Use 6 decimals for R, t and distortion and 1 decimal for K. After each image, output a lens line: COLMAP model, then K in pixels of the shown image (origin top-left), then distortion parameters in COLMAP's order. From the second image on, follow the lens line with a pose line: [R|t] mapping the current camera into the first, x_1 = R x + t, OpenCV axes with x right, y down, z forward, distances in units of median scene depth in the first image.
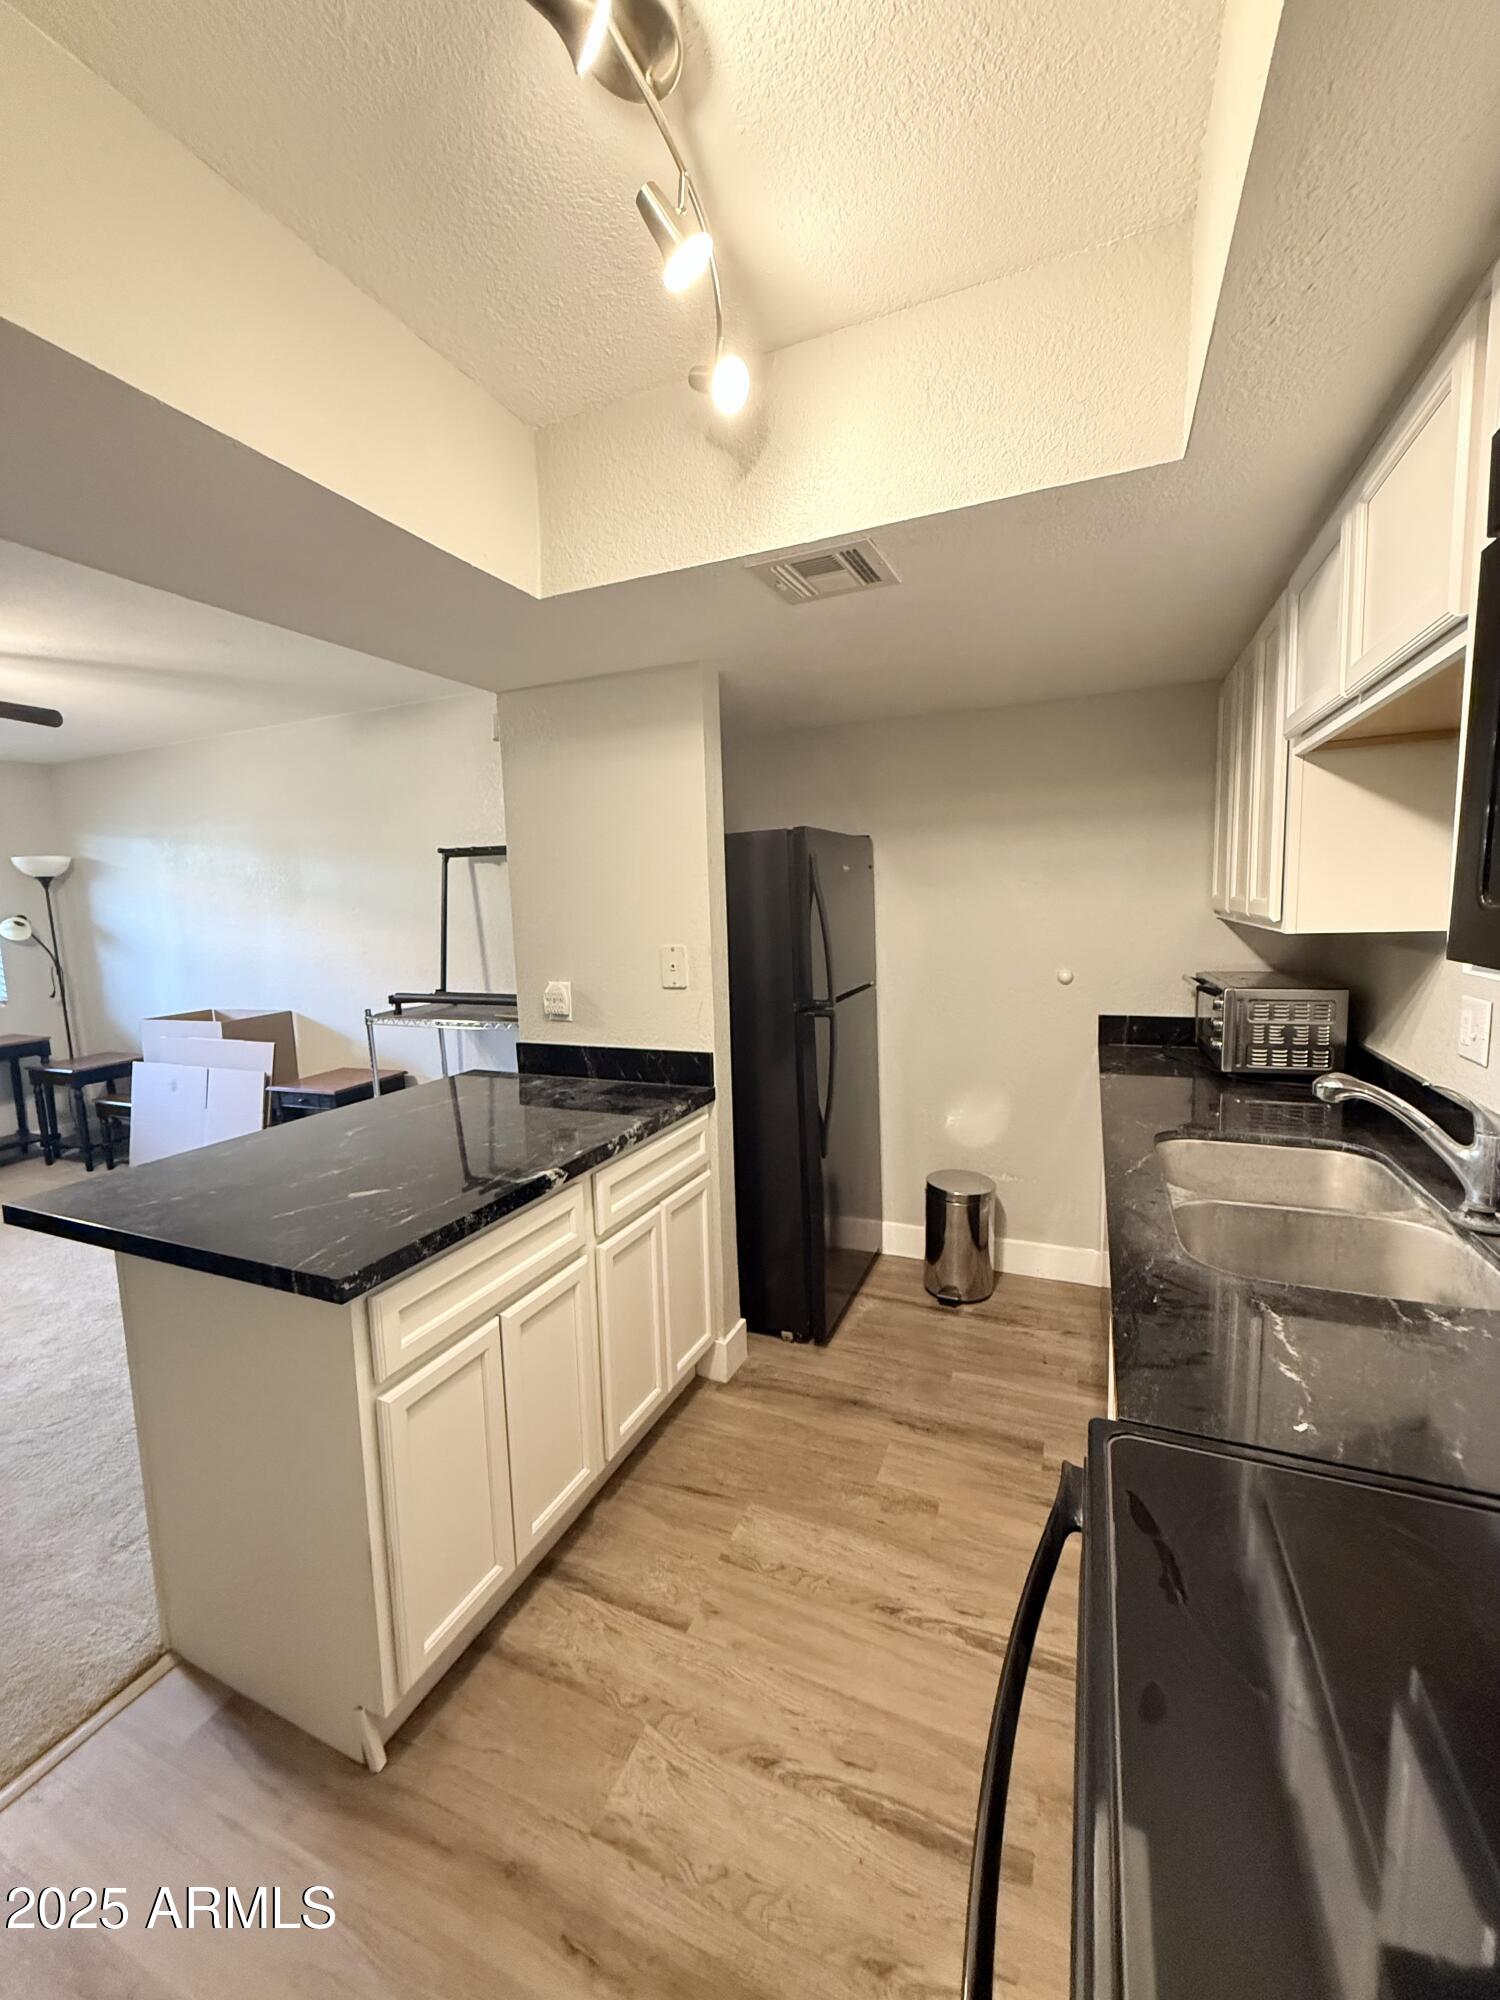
lens RADIAL K [[797.9, 0, 752.7], [0, 797.9, 992.2], [0, 0, 1]] dist [0.000002, 0.000294]
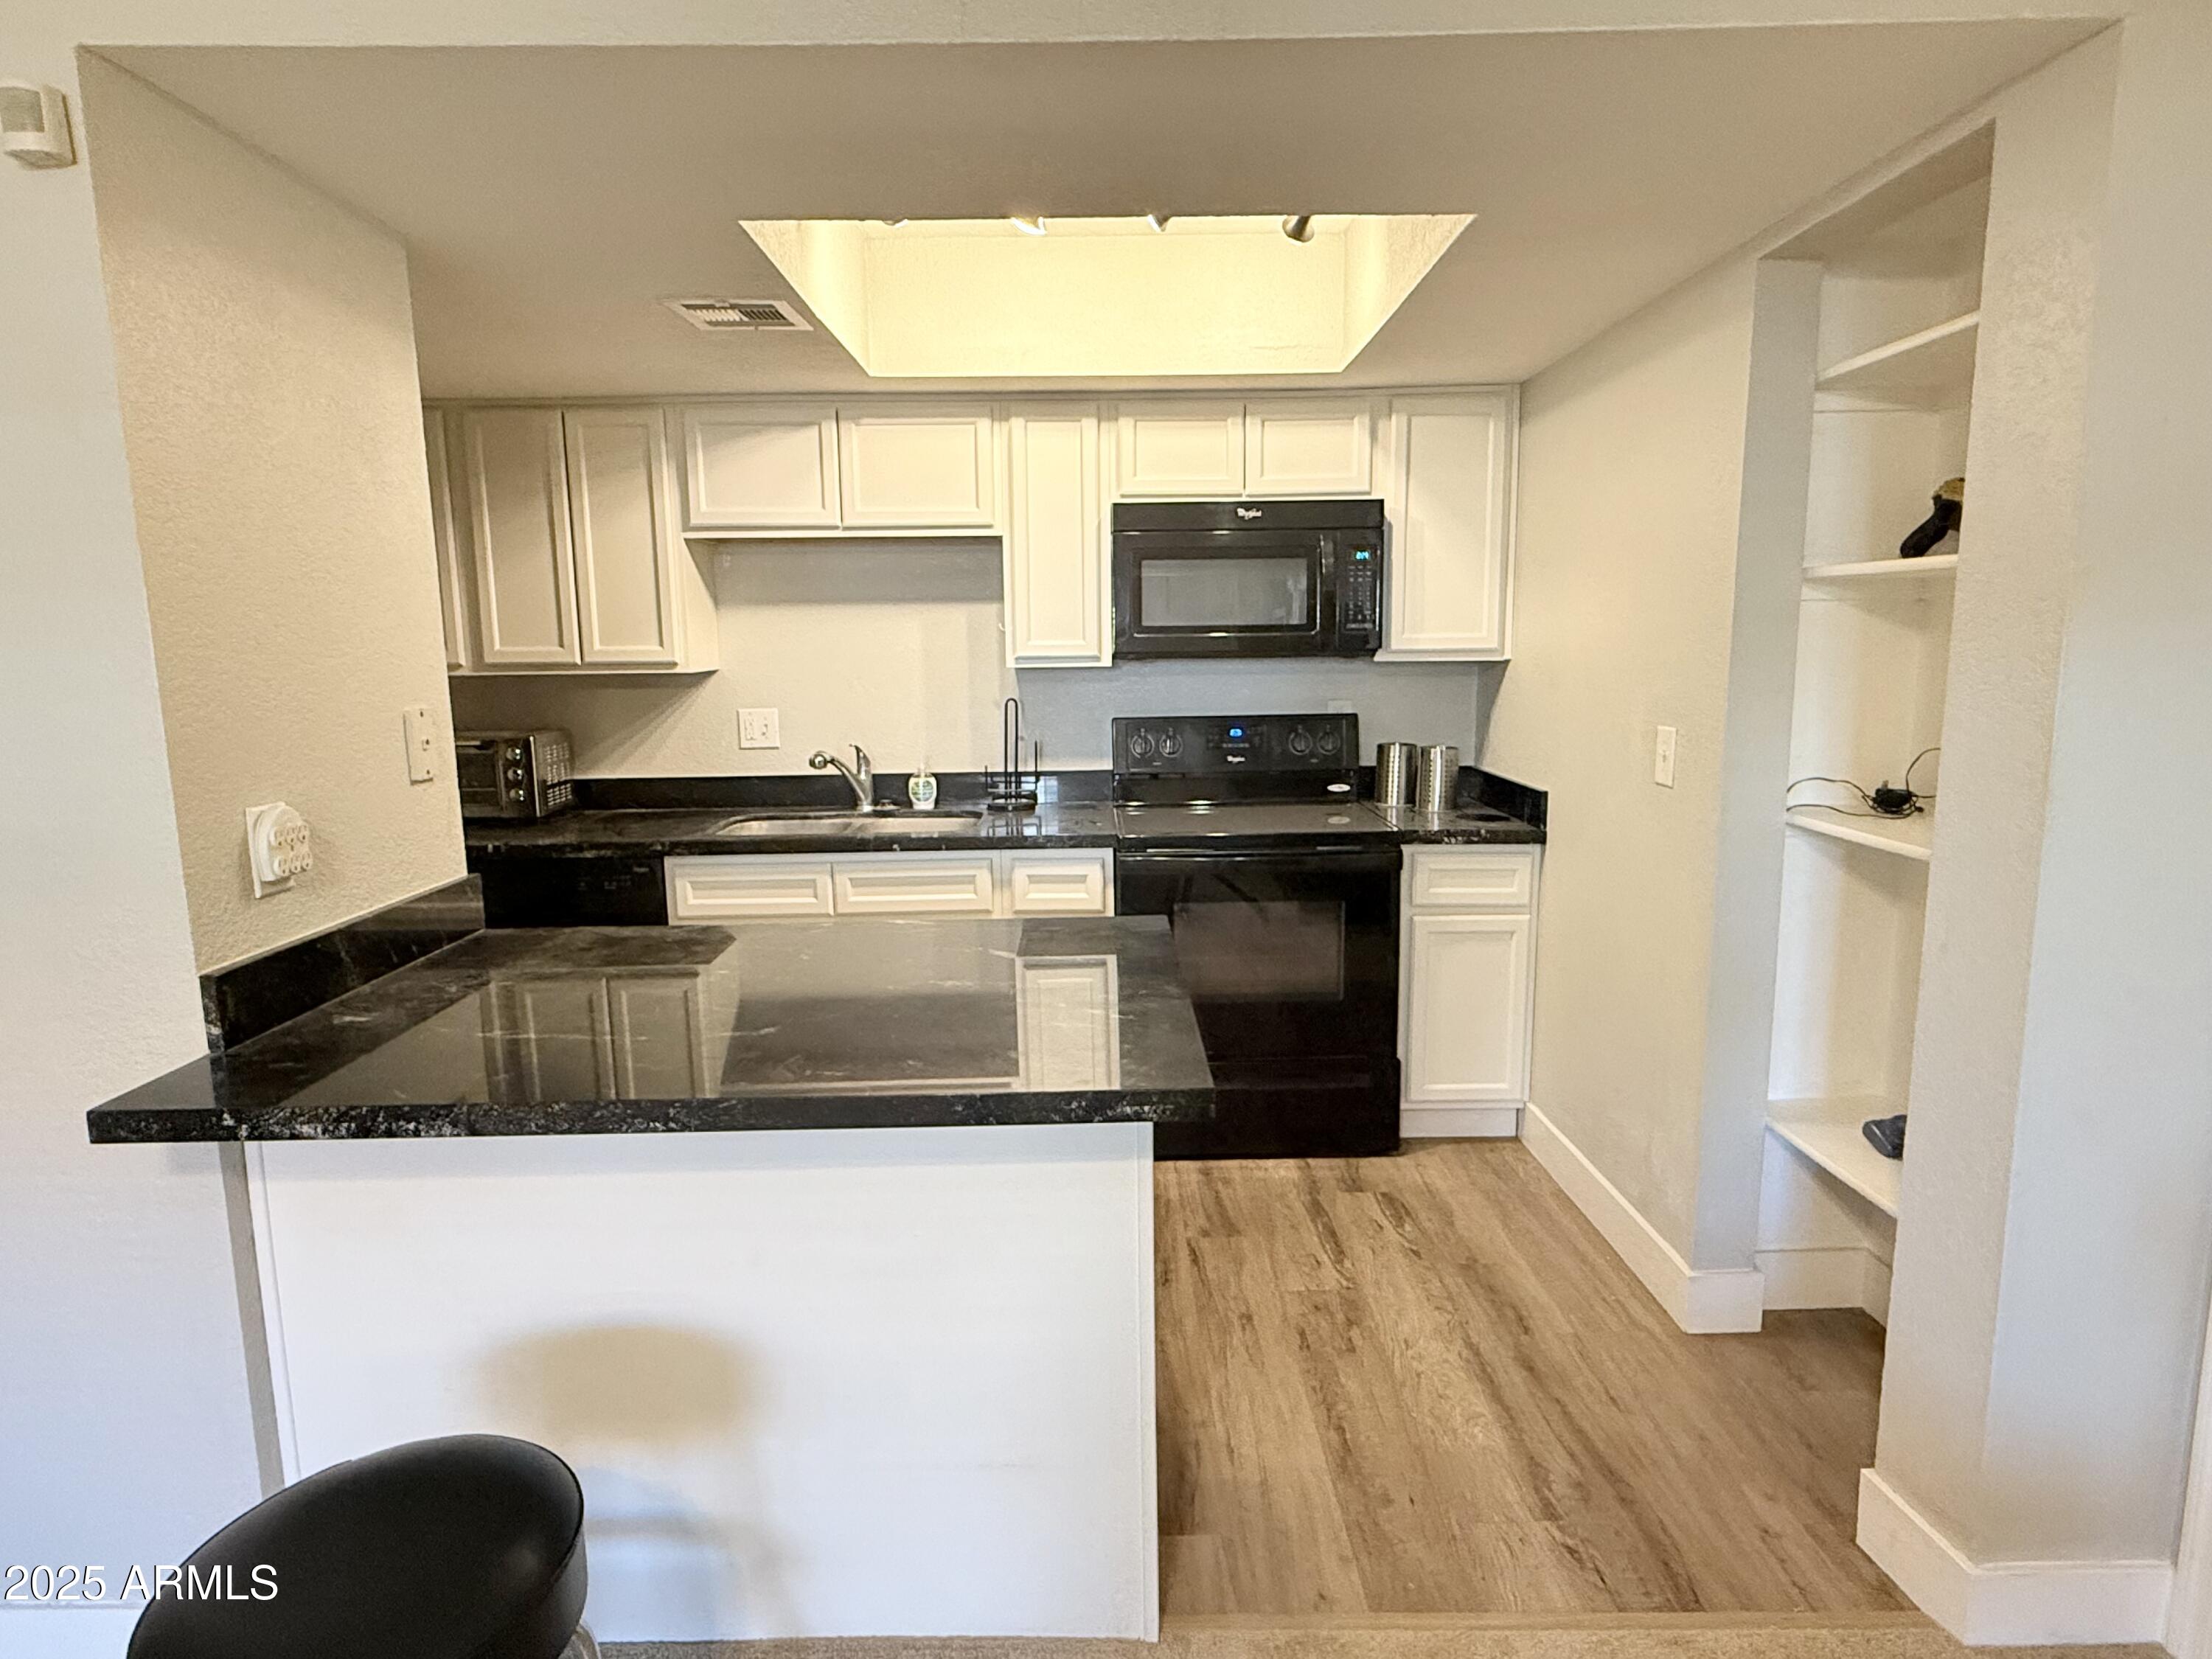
lens RADIAL K [[1244.3, 0, 1102.4], [0, 1244.3, 826.9], [0, 0, 1]] dist [0.001760, -0.000930]
pose [[-0.398155, -0.103054, 0.911511, -1.187192], [0.131658, 0.976962, 0.167963, -0.063266], [-0.907821, 0.186883, -0.375414, 0.949671]]
